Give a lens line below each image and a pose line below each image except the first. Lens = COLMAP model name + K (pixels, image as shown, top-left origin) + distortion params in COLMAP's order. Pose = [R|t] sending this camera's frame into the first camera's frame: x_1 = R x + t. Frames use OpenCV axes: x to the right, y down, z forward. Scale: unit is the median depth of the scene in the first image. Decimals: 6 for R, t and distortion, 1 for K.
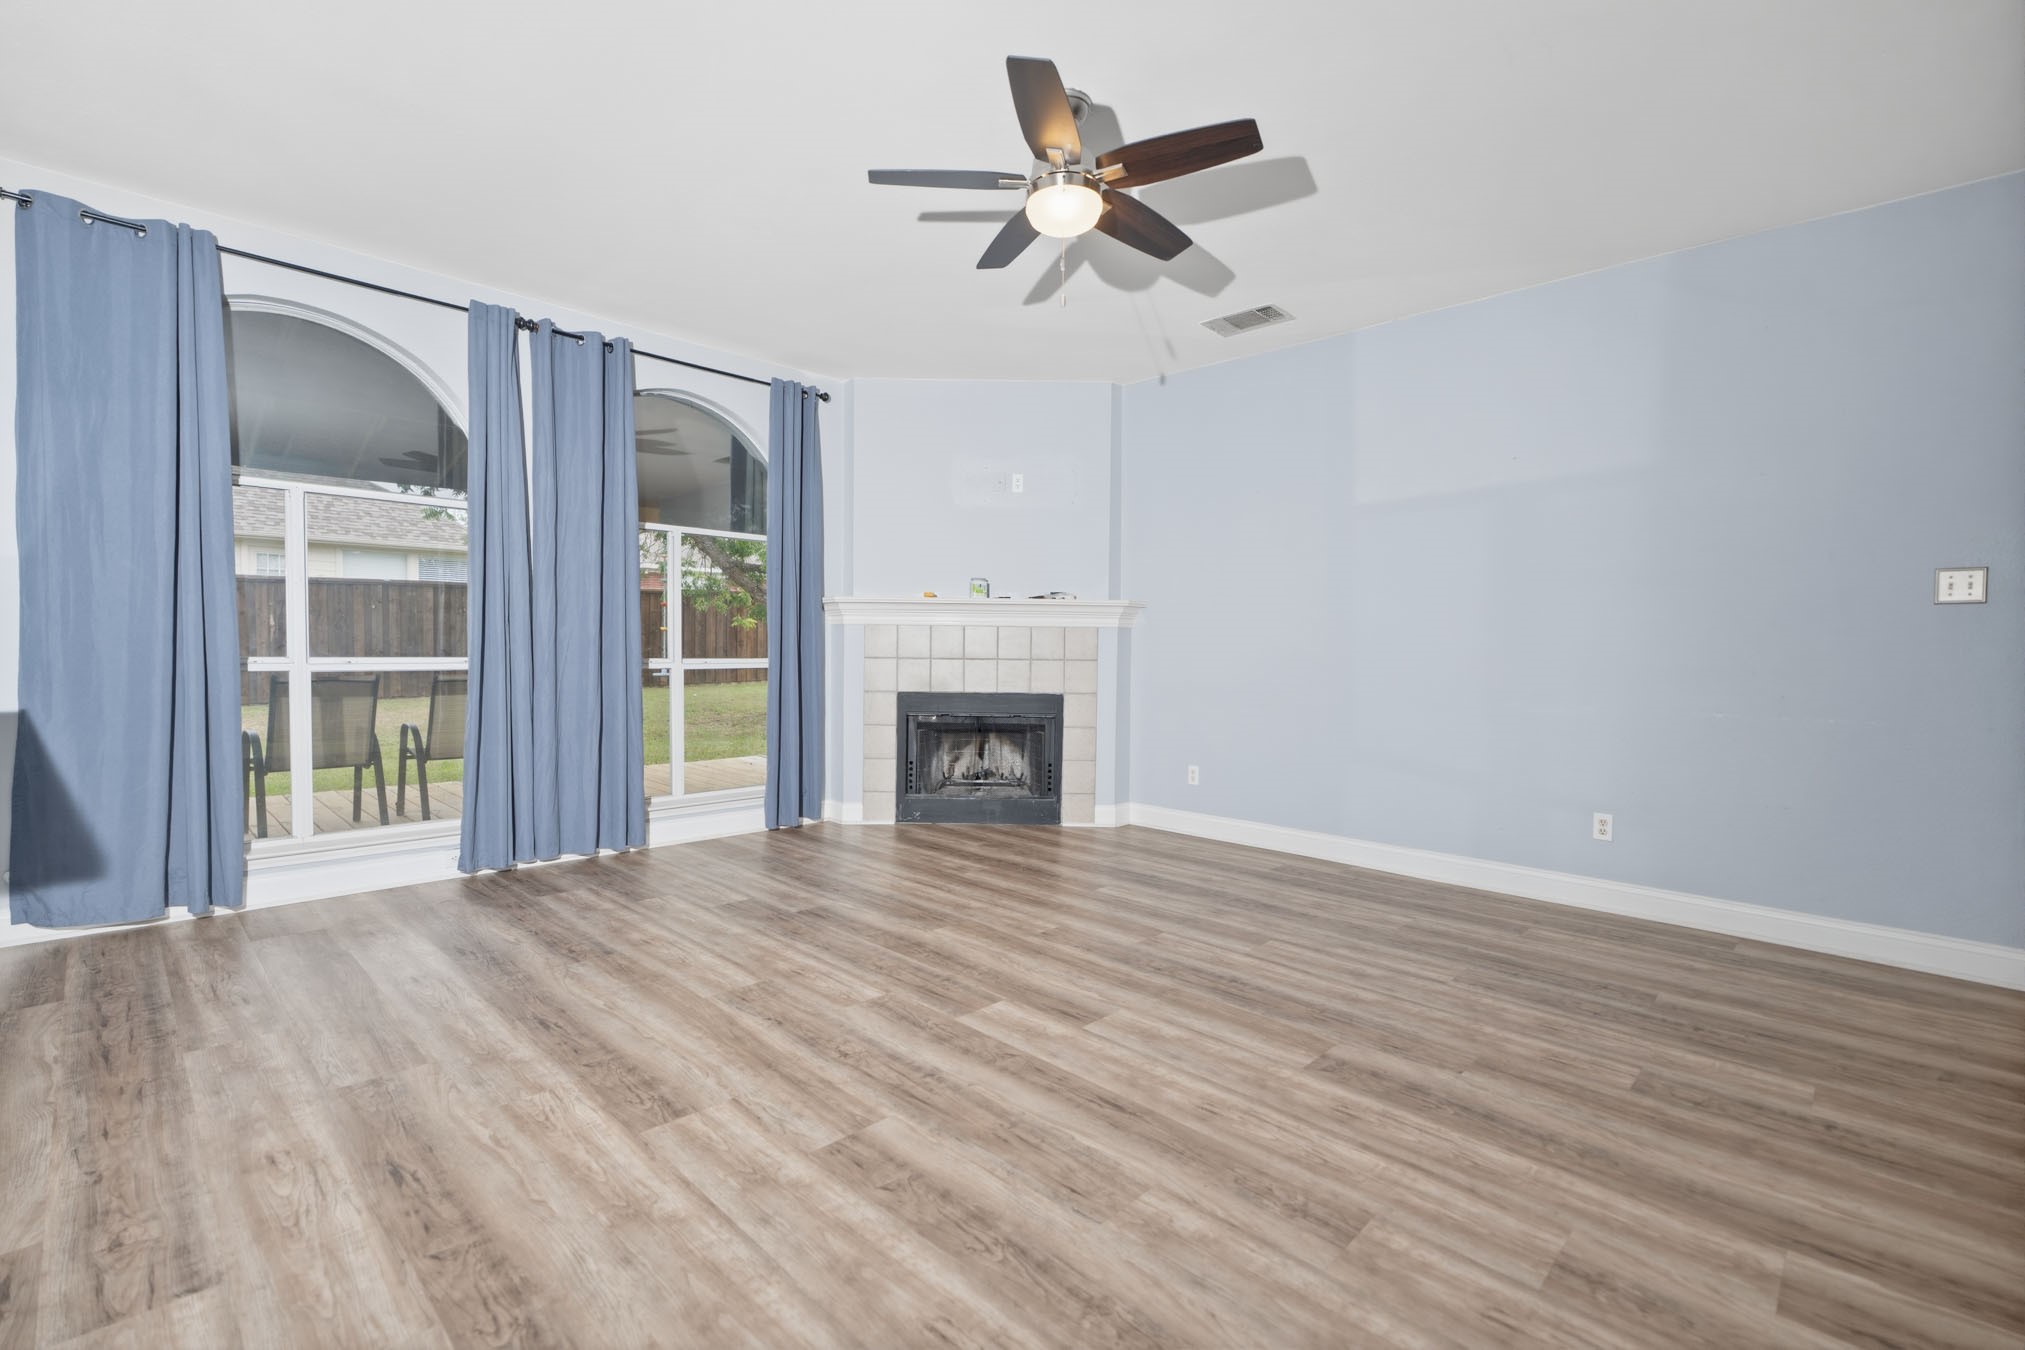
lens RADIAL K [[903.3, 0, 1009.4], [0, 903.3, 663.1], [0, 0, 1]] dist [0.001453, -0.001847]
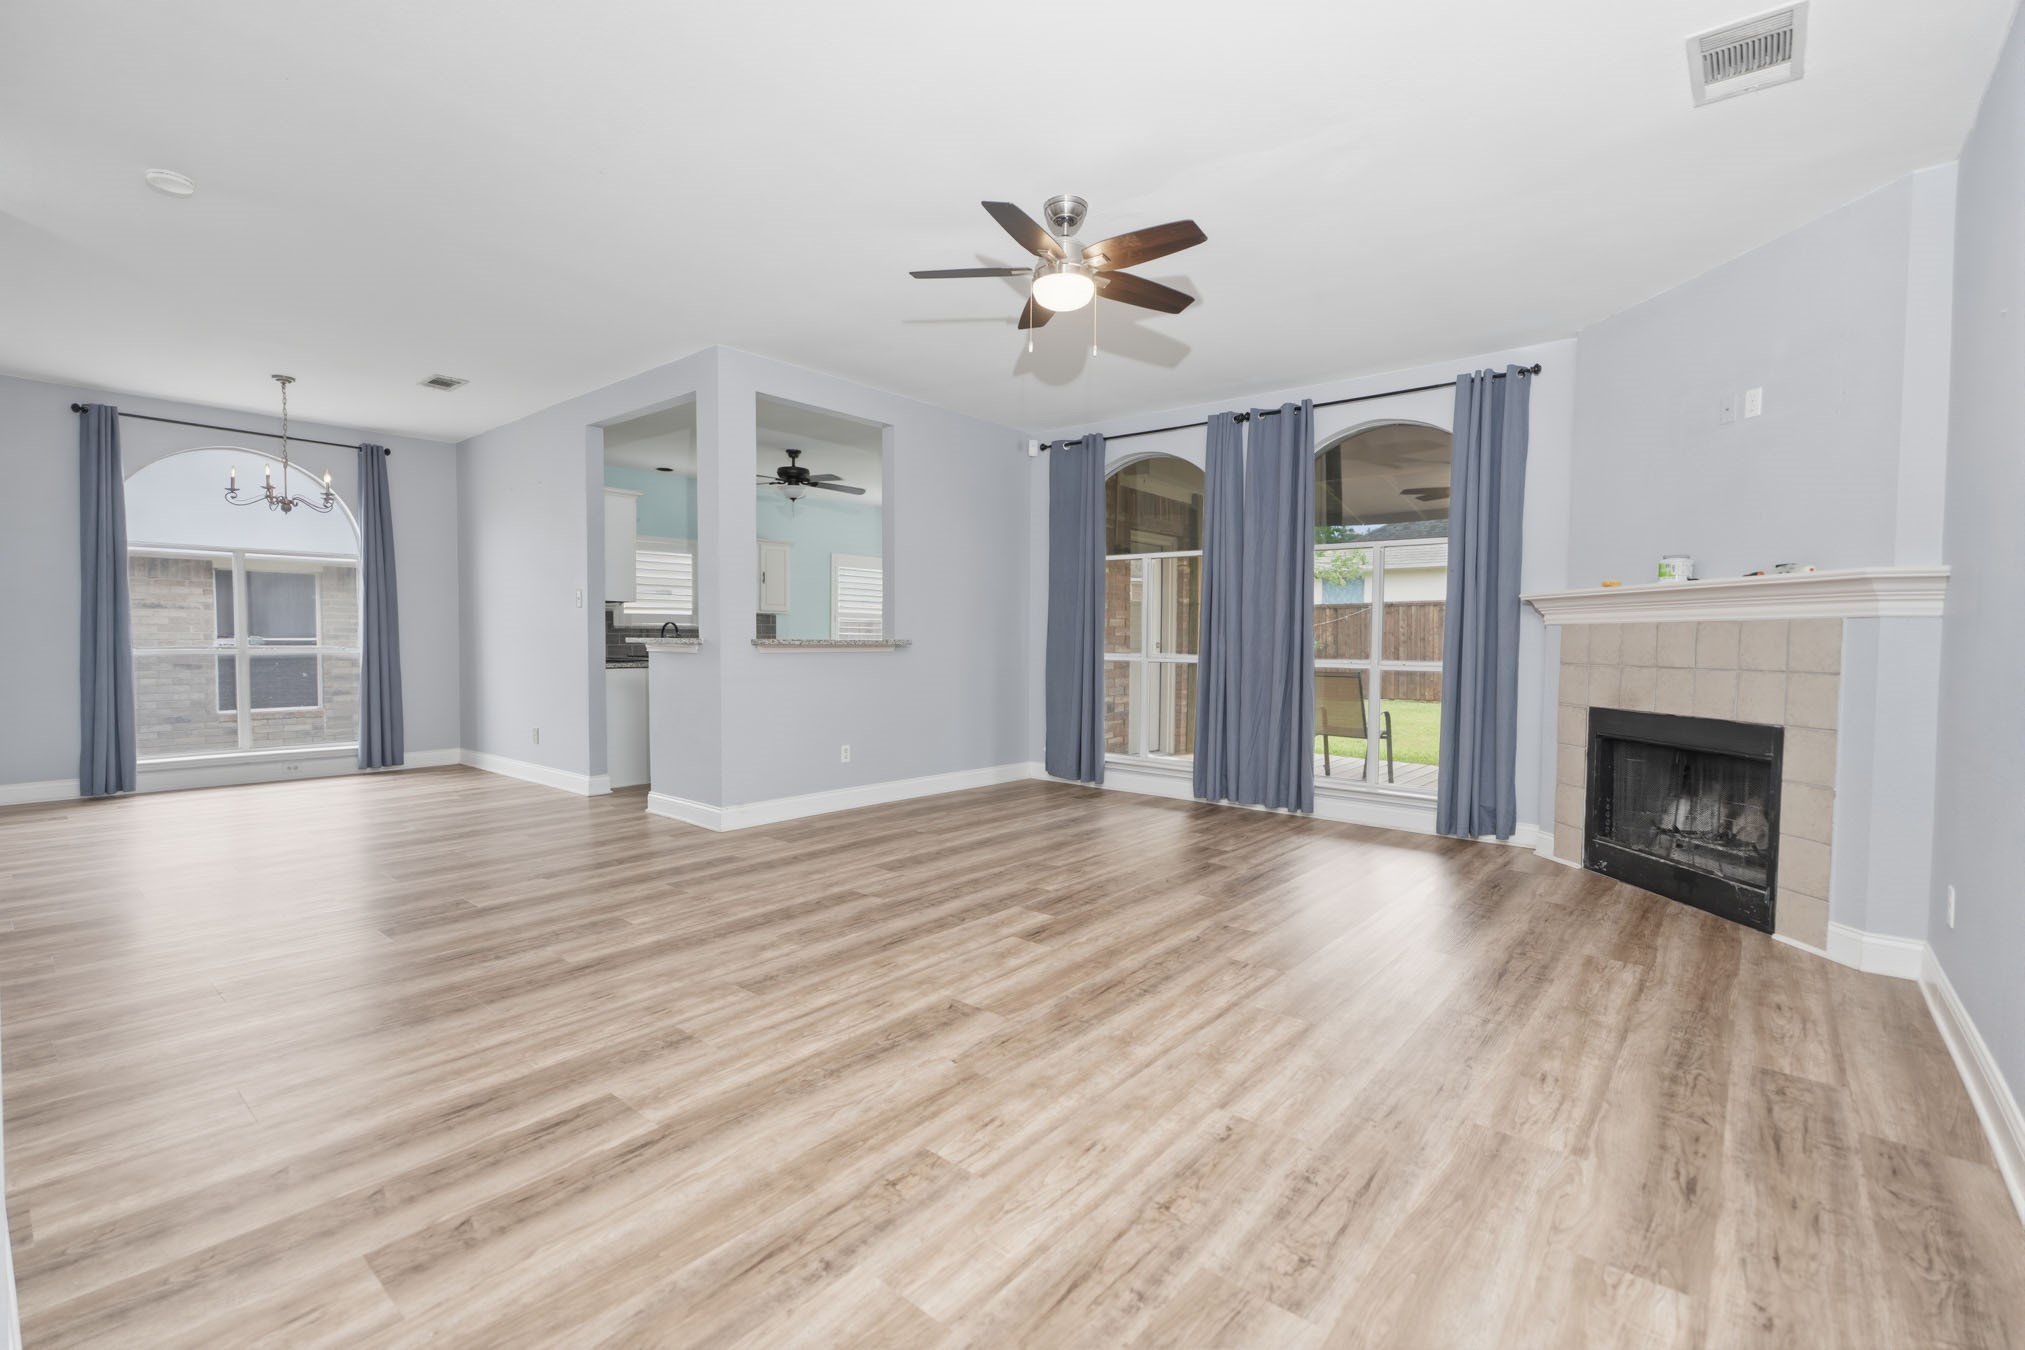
lens RADIAL K [[903.3, 0, 1002.2], [0, 903.3, 677.2], [0, 0, 1]] dist [0.001453, -0.001847]
pose [[0.066221, 0.030530, -0.997338, 1.480995], [-0.029053, 0.999167, 0.028657, -0.007027], [0.997382, 0.027078, 0.067053, 0.963499]]
